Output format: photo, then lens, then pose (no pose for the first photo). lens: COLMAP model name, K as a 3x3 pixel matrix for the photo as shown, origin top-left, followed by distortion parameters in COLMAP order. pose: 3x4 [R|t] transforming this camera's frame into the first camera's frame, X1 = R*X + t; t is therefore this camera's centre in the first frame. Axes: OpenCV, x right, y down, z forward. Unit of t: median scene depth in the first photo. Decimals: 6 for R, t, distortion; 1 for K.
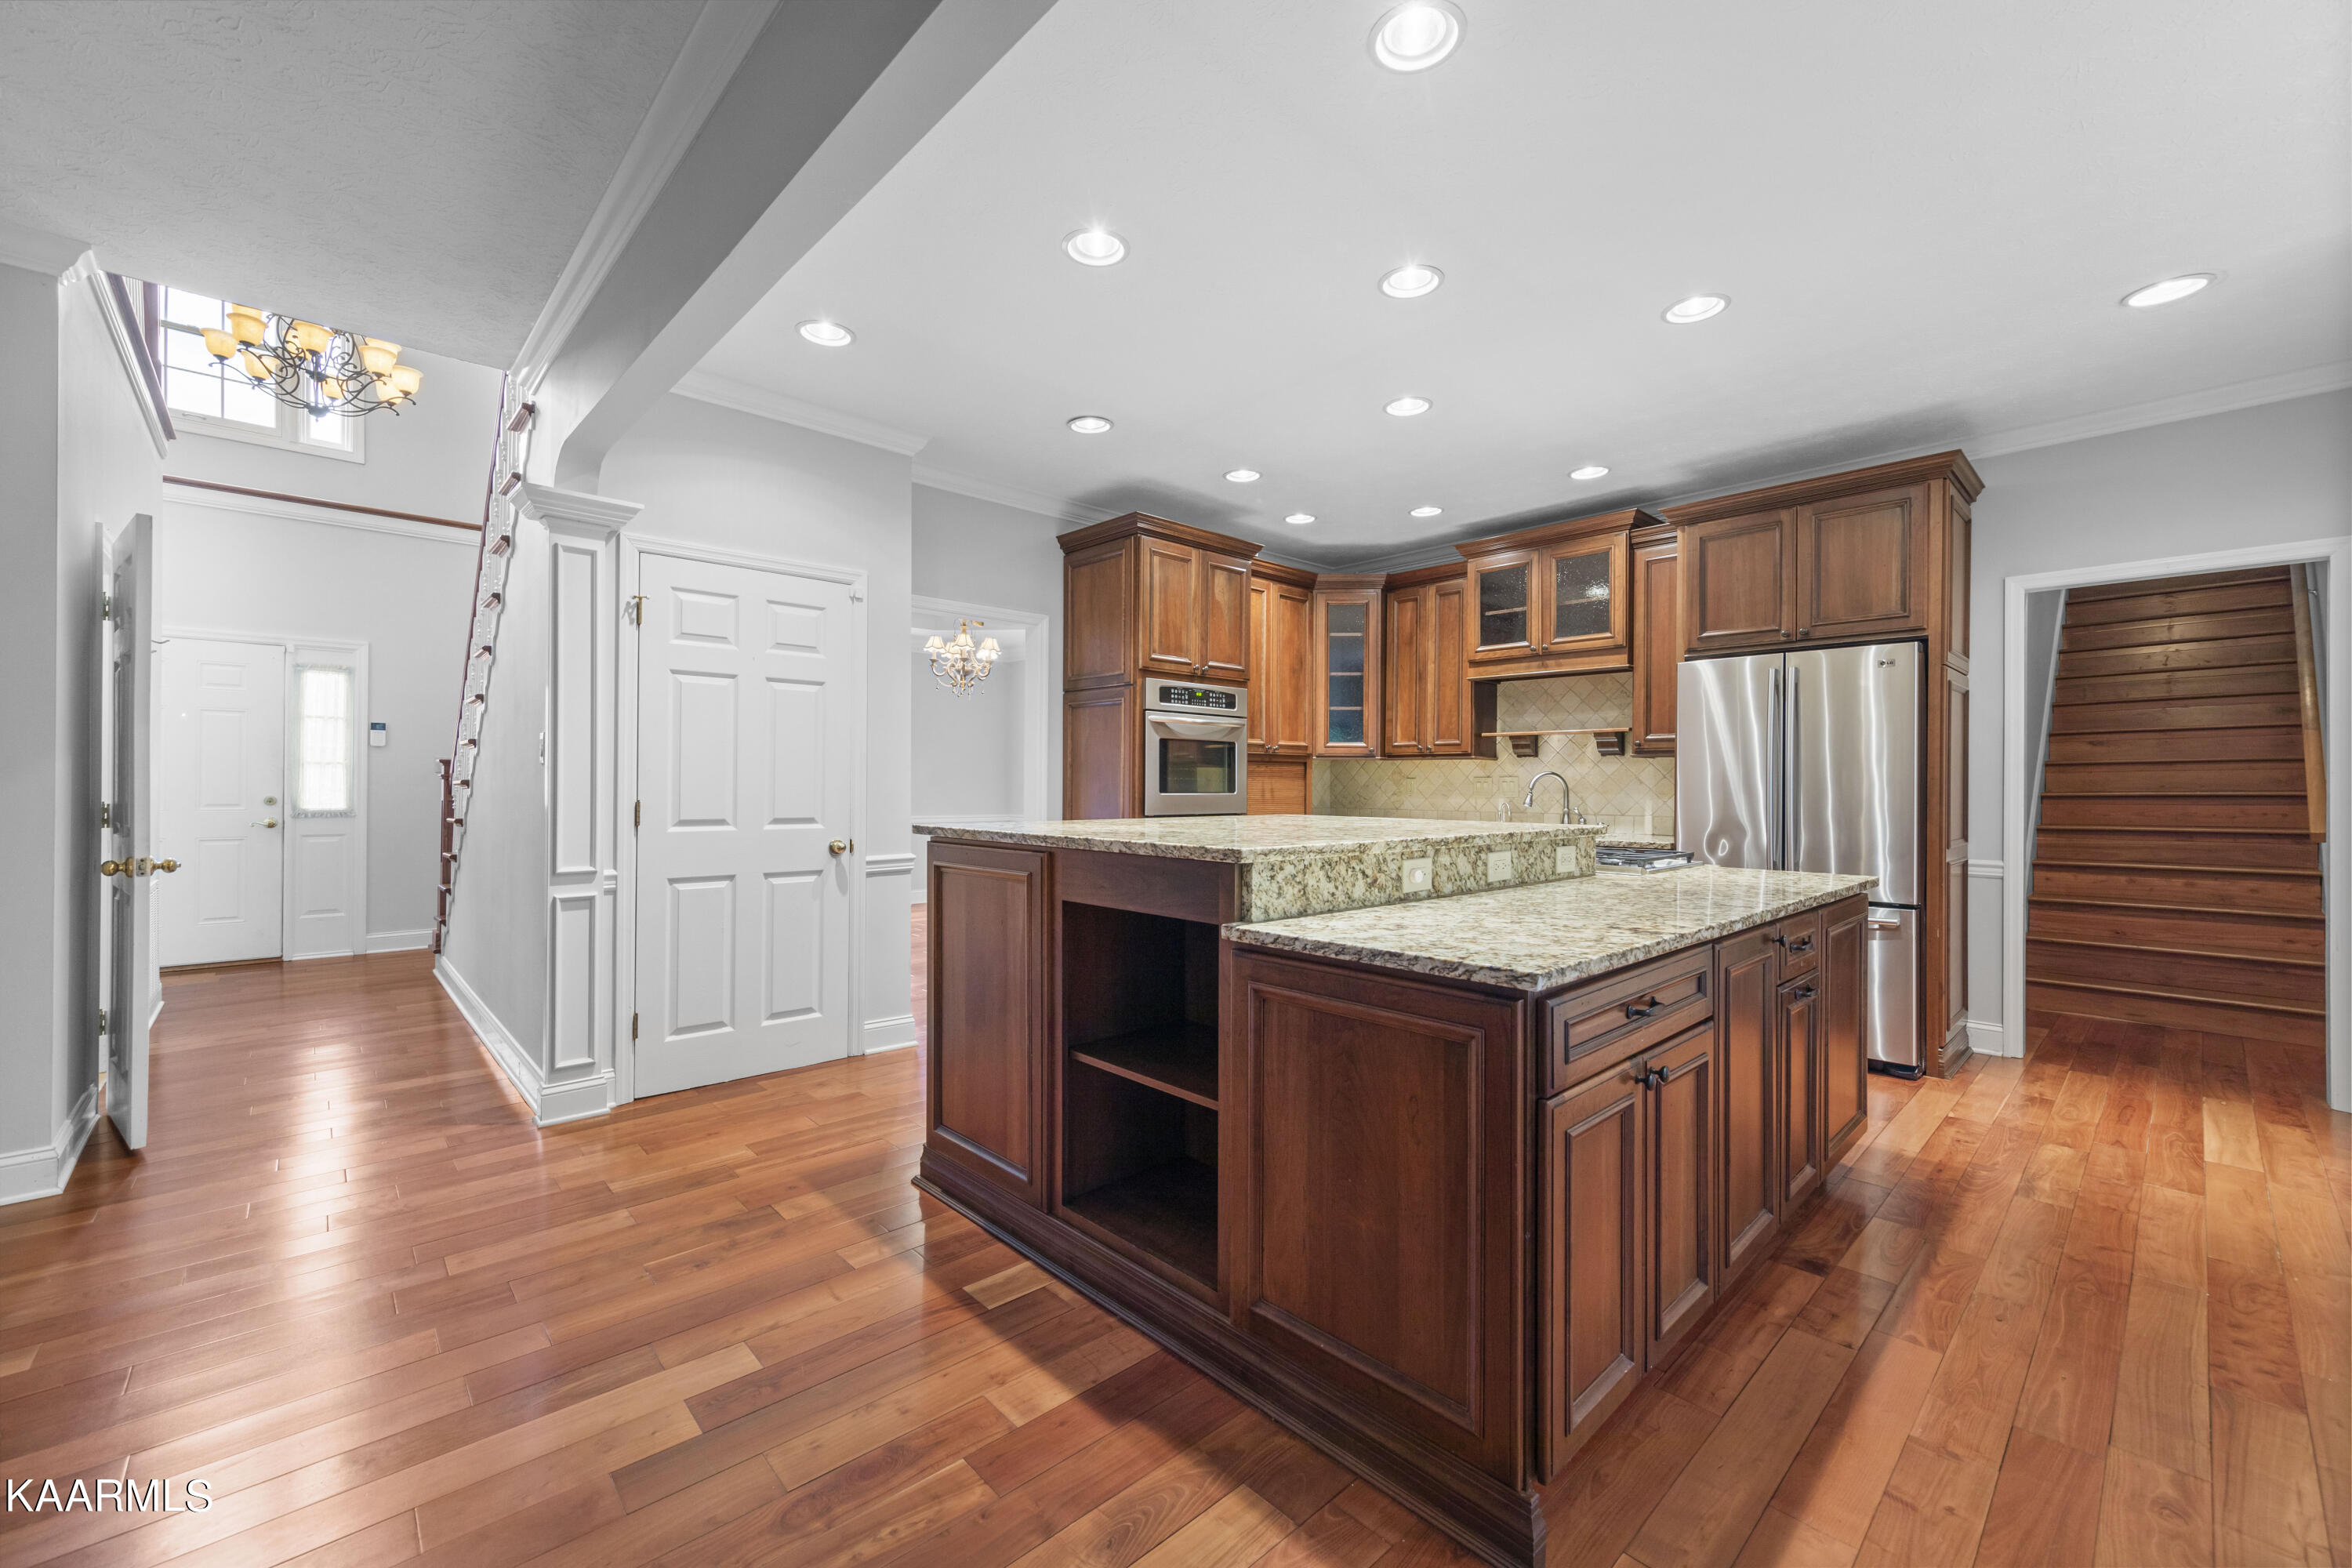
lens RADIAL K [[936.3, 0, 1170.0], [0, 936.3, 782.0], [0, 0, 1]] dist [0.008354, -0.000111]
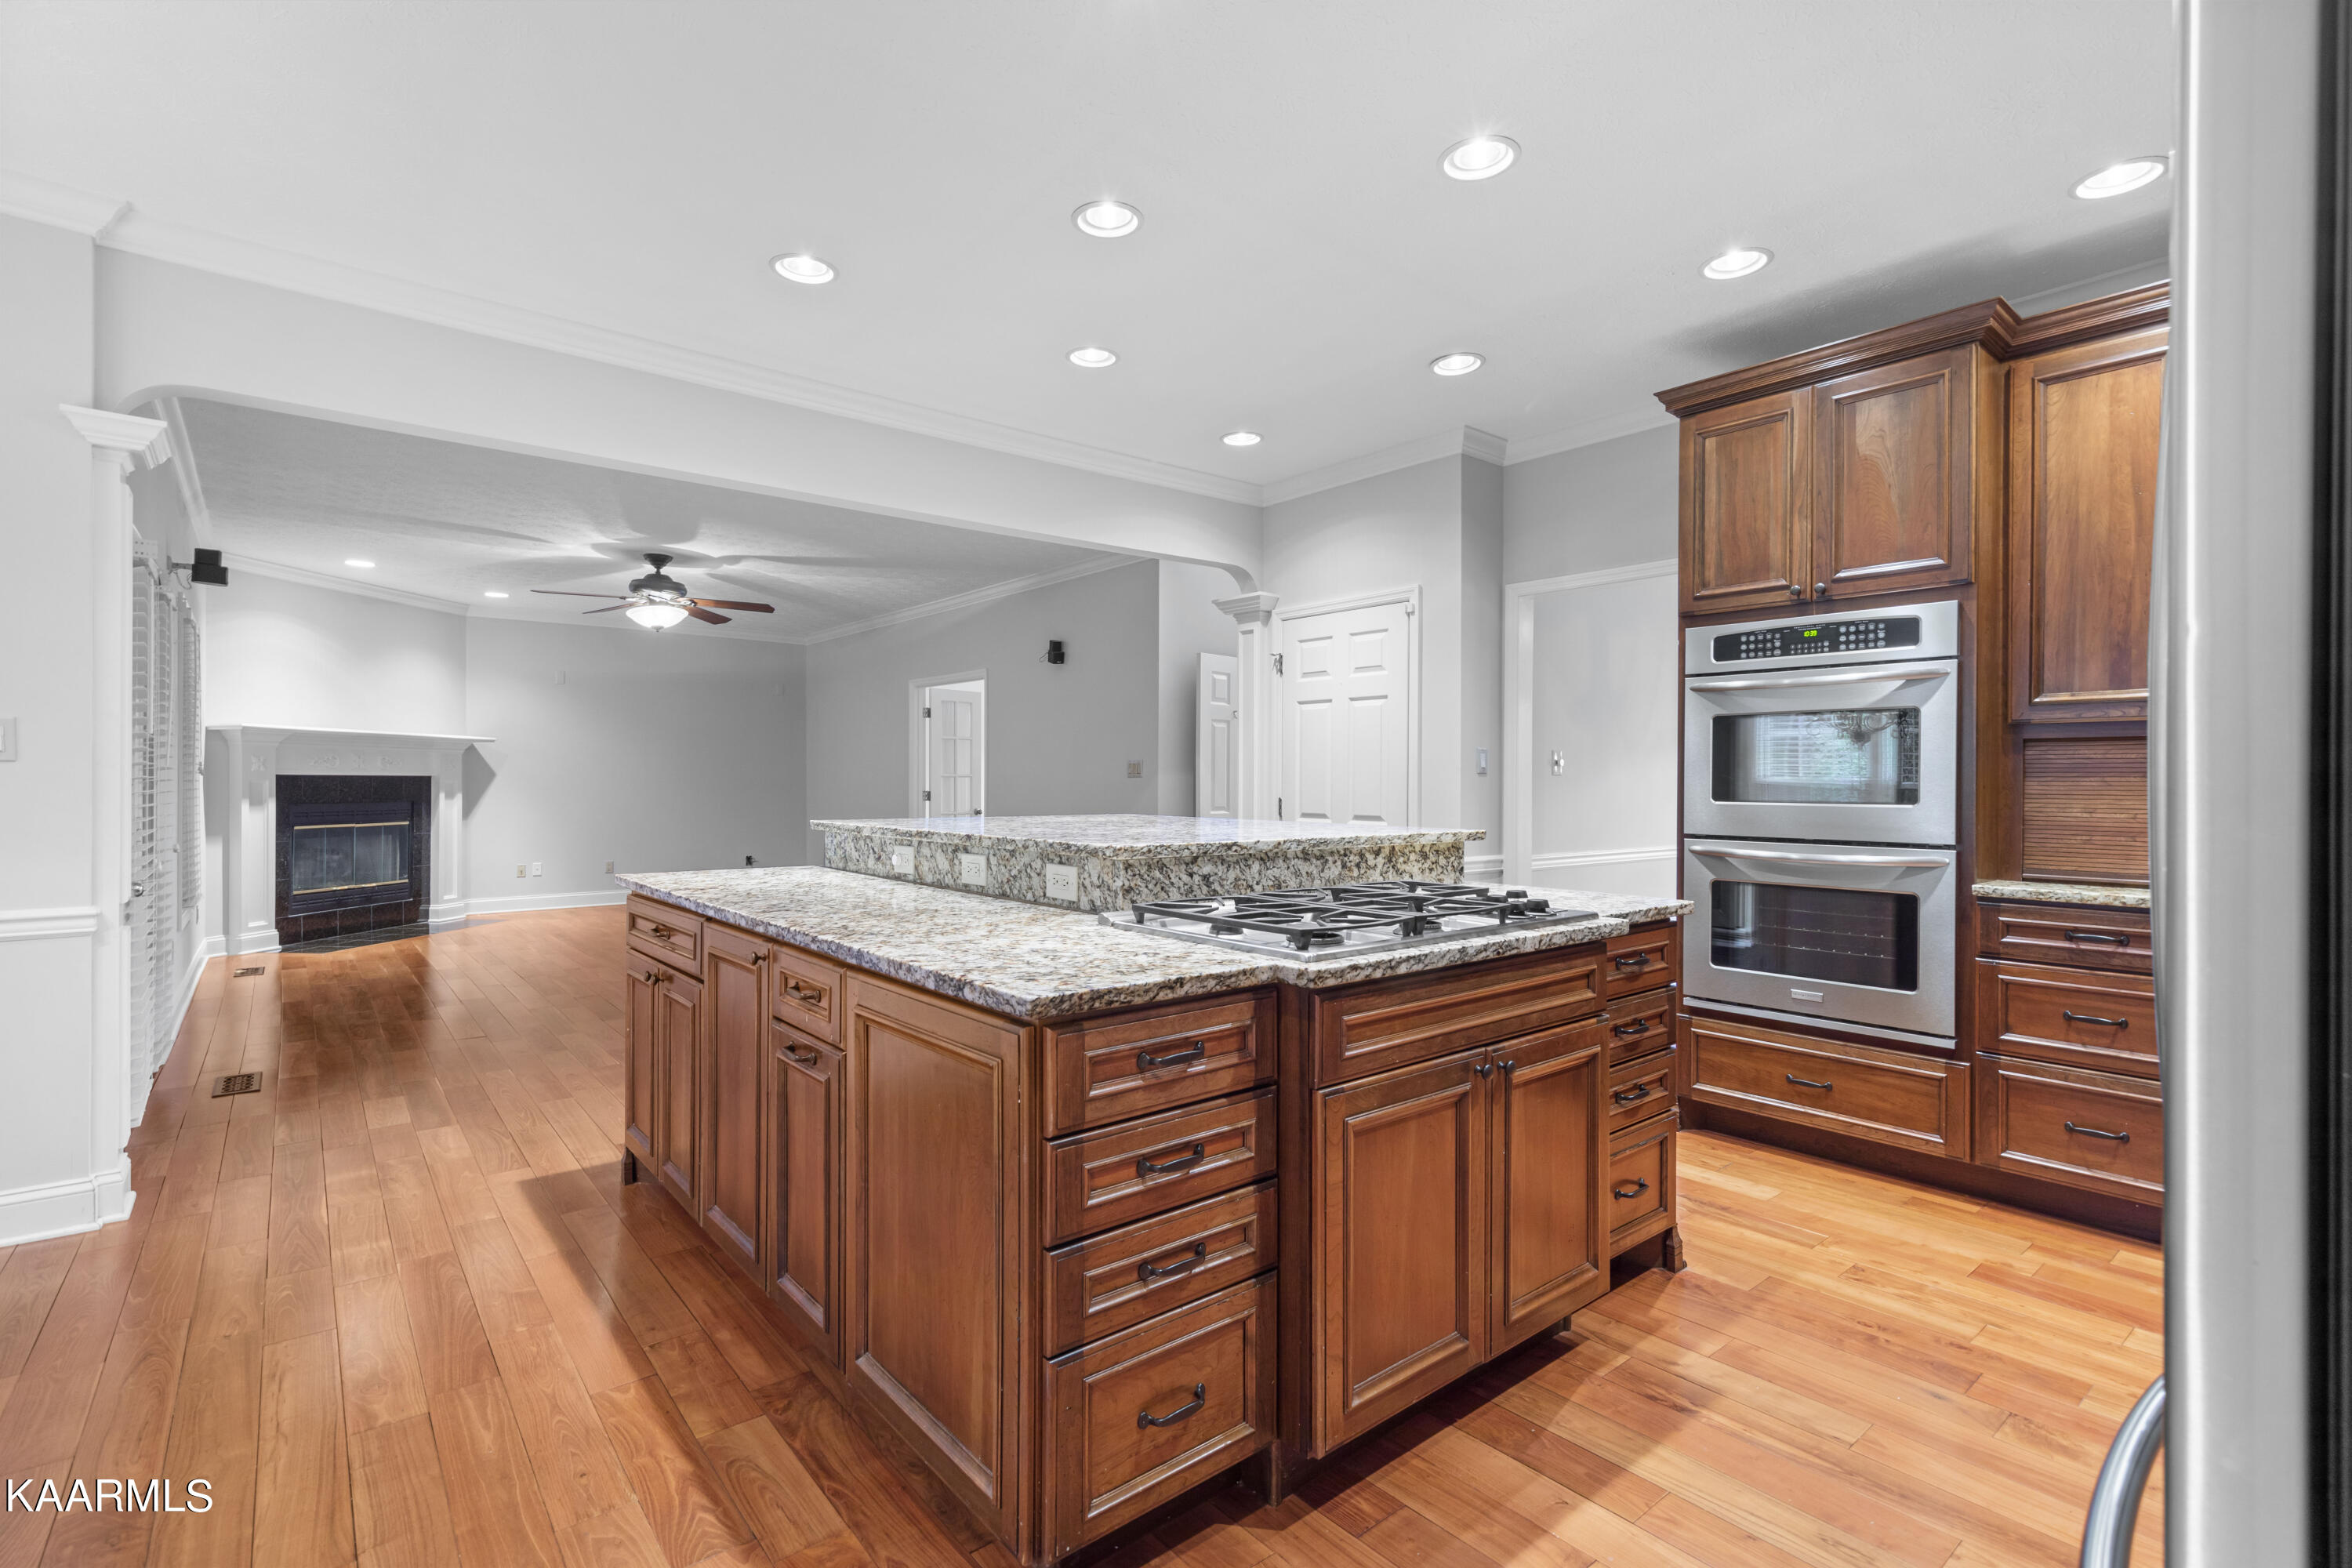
lens RADIAL K [[1079.8, 0, 1176.0], [0, 1079.8, 784.0], [0, 0, 1]] dist [-0.000023, -0.000037]
pose [[-0.060440, -0.003716, -0.998165, 0.846511], [-0.002132, 0.999991, -0.003594, 0.003994], [0.998170, 0.001911, -0.060447, 0.752292]]
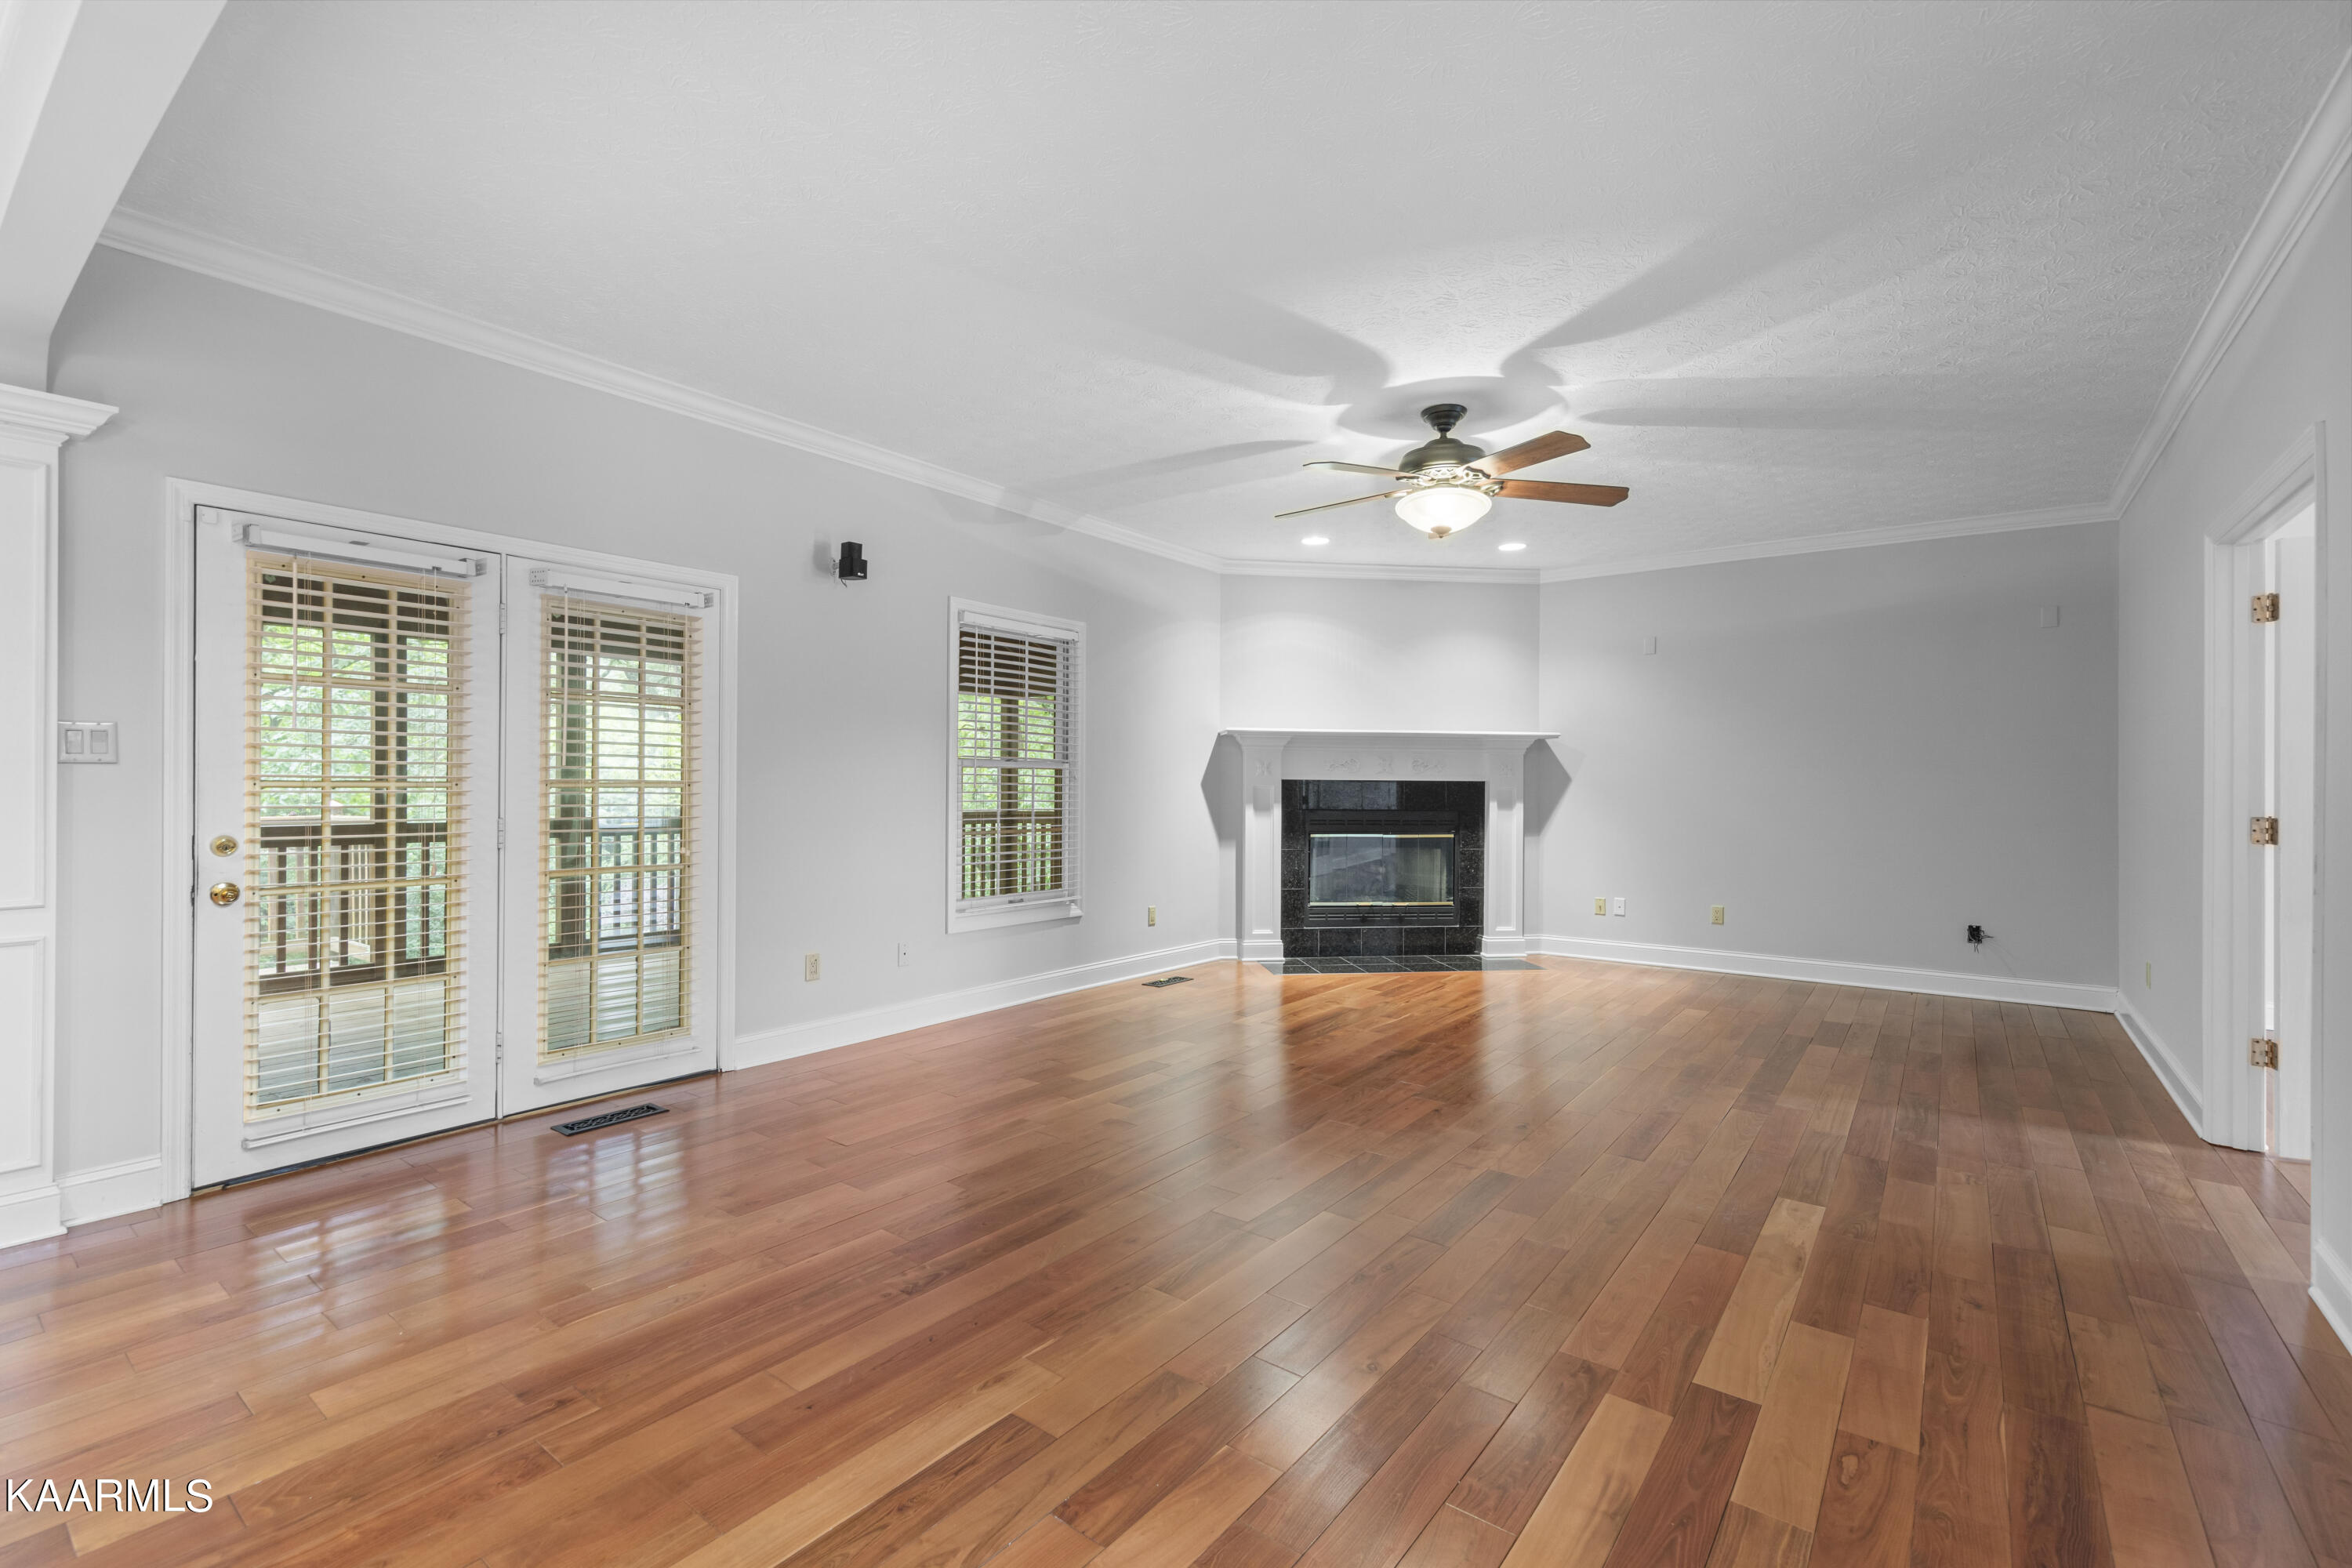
lens RADIAL K [[1035.4, 0, 1166.8], [0, 1035.4, 782.7], [0, 0, 1]] dist [0.005121, 0.000350]
pose [[-0.986445, -0.012569, -0.163611, -0.381226], [-0.012217, 0.999920, -0.003160, -0.002392], [0.163638, -0.001119, -0.986520, 0.759304]]
